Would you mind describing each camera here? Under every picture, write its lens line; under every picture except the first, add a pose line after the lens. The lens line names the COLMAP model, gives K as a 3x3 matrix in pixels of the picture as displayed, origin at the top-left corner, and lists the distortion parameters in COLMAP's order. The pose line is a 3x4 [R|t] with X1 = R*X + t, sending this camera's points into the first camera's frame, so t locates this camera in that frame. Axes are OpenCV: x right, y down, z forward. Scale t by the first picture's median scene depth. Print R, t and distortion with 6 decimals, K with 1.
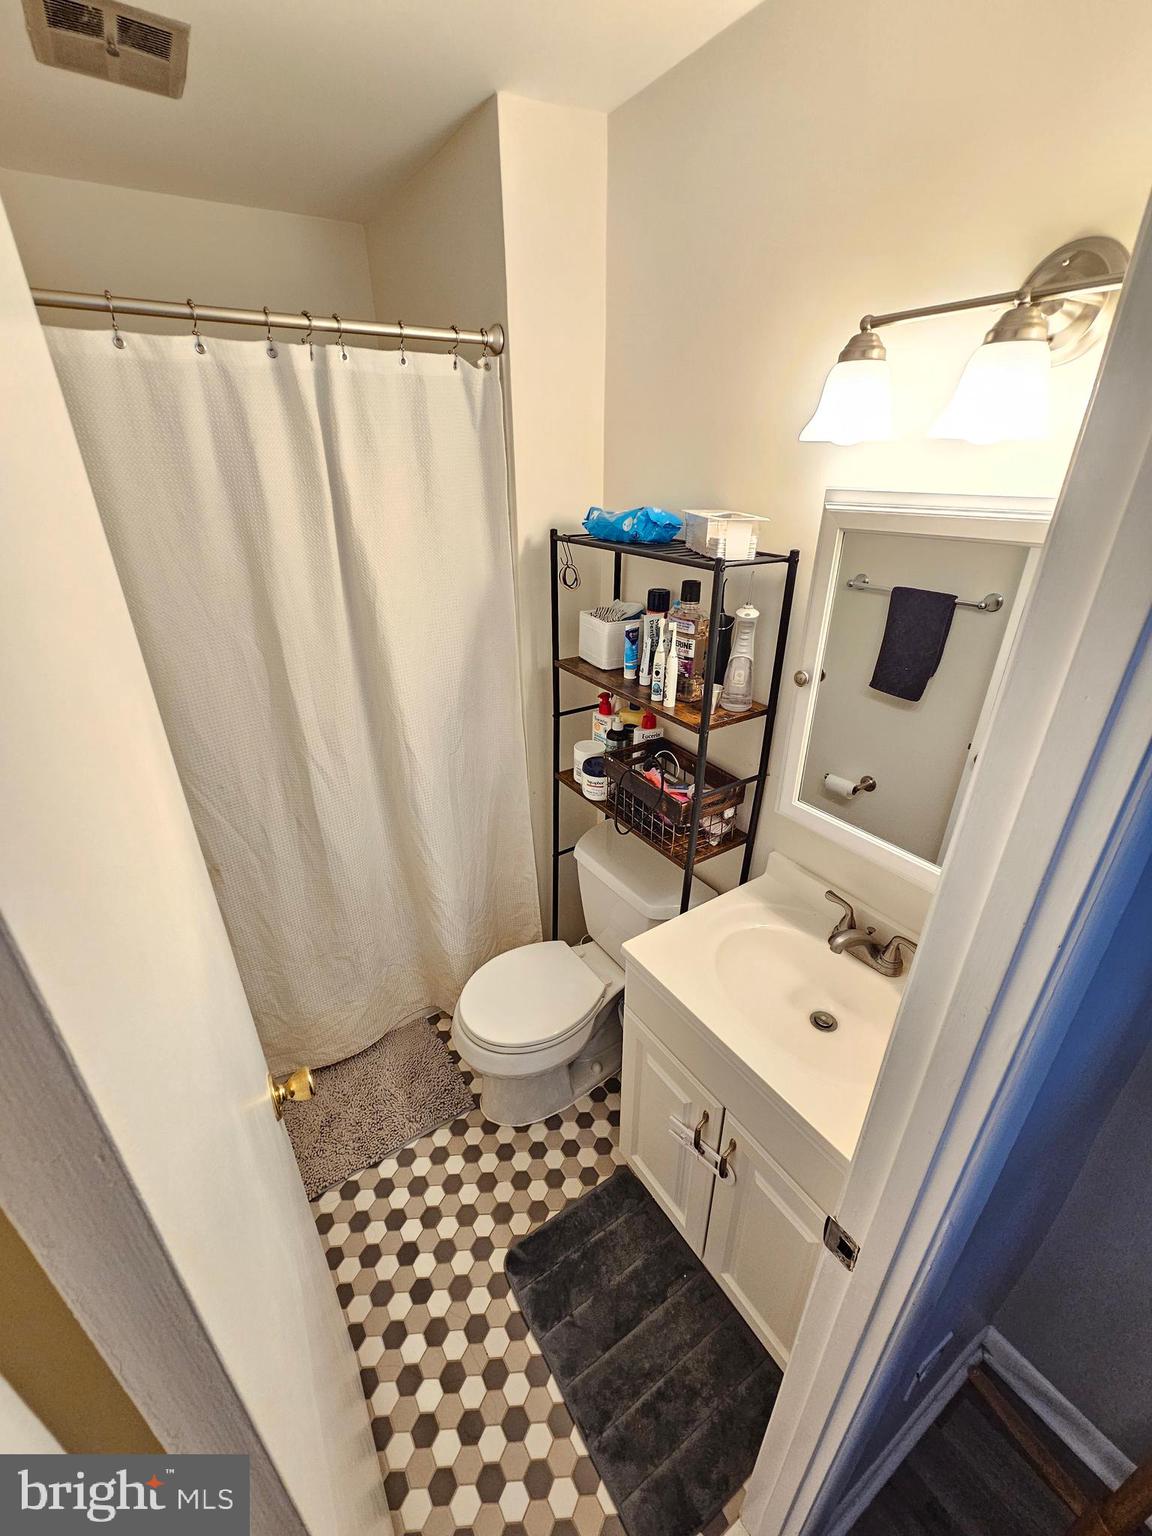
lens RADIAL K [[626.4, 0, 566.6], [0, 626.4, 764.0], [0, 0, 1]] dist [-0.003659, 0.000106]
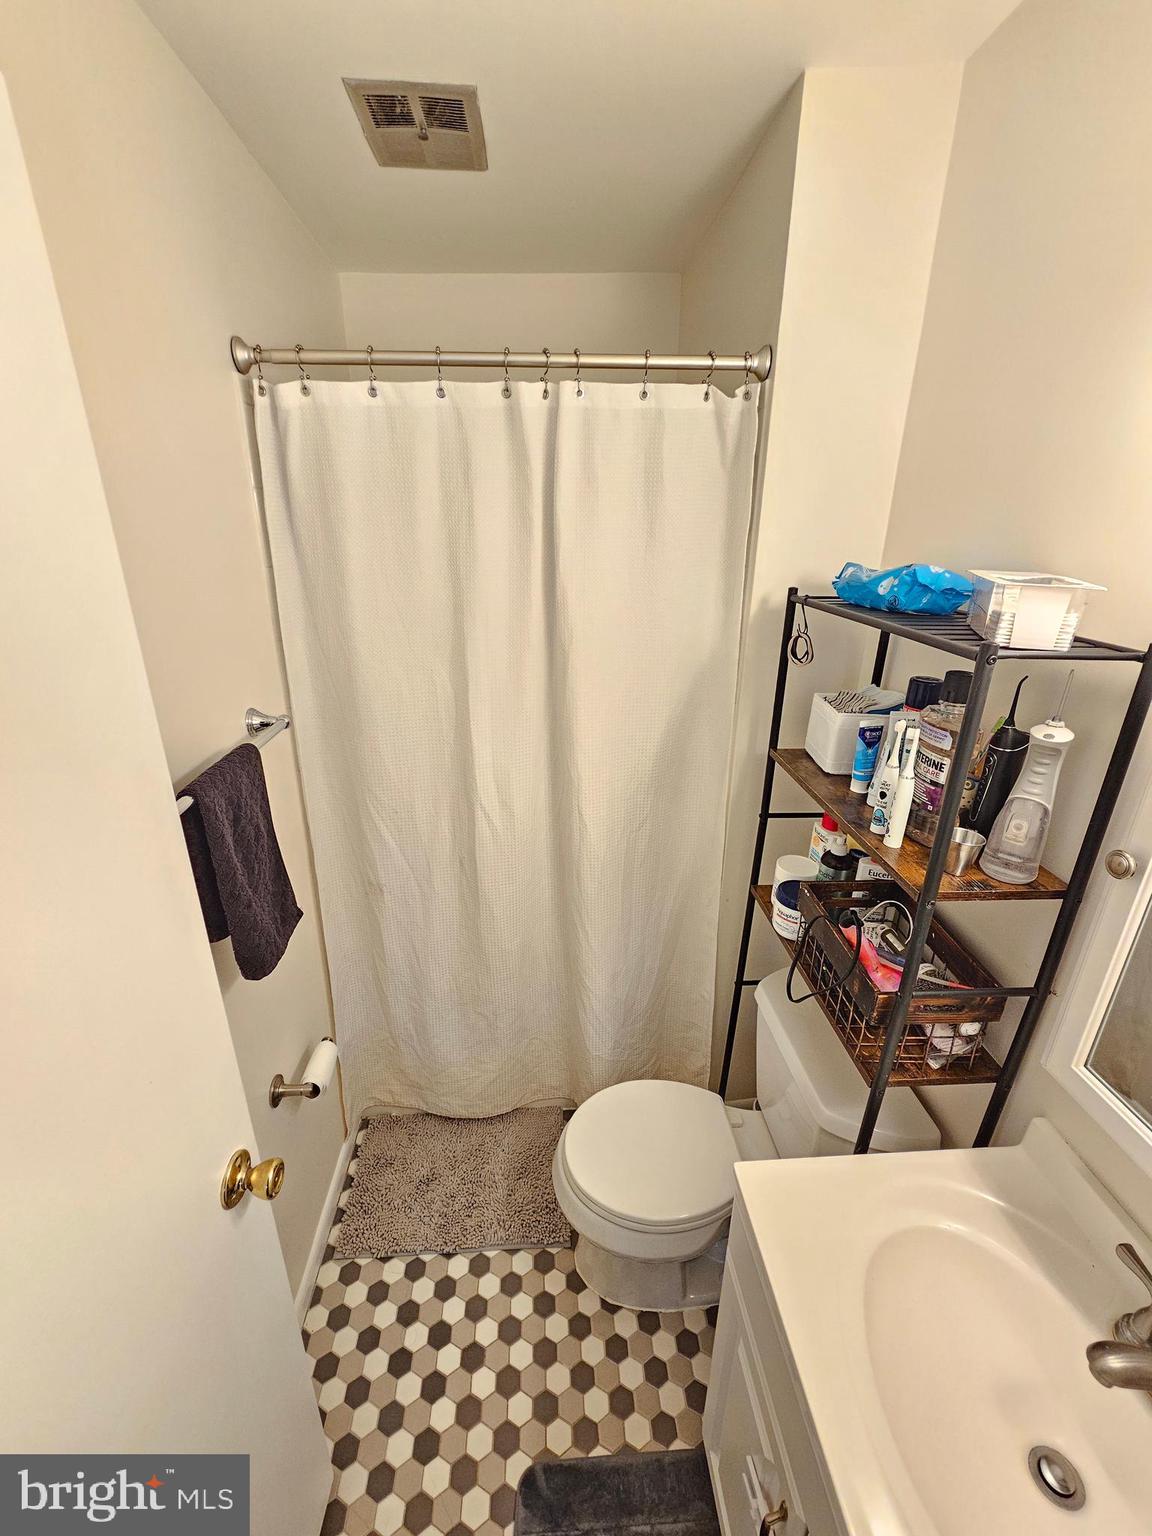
lens RADIAL K [[626.4, 0, 566.6], [0, 626.4, 764.0], [0, 0, 1]] dist [-0.003659, 0.000106]
pose [[0.867784, 0.189945, -0.459208, 0.141852], [-0.228307, 0.973160, -0.028908, -0.072942], [0.441392, 0.129927, 0.887858, 0.208341]]
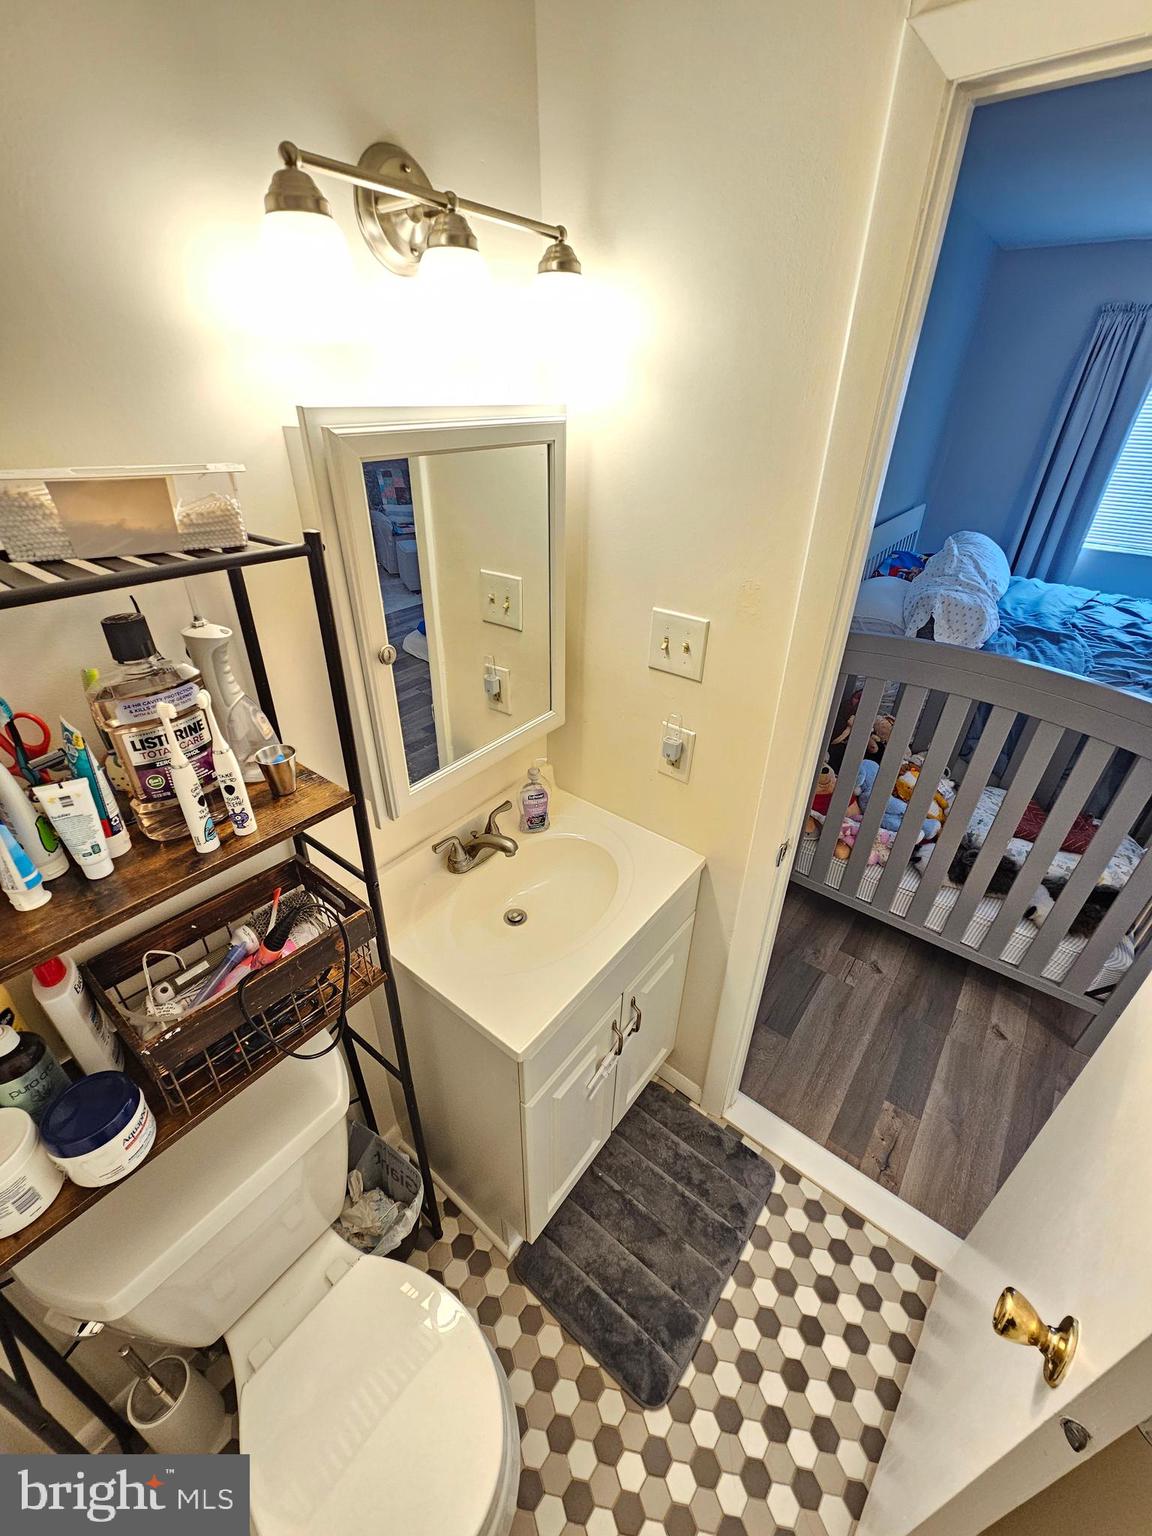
lens RADIAL K [[626.4, 0, 566.6], [0, 626.4, 764.0], [0, 0, 1]] dist [-0.003659, 0.000106]
pose [[-0.317595, -0.480276, 0.817599, -0.324492], [0.410819, 0.707422, 0.575137, -0.312601], [-0.854612, 0.518545, -0.027367, 0.695867]]
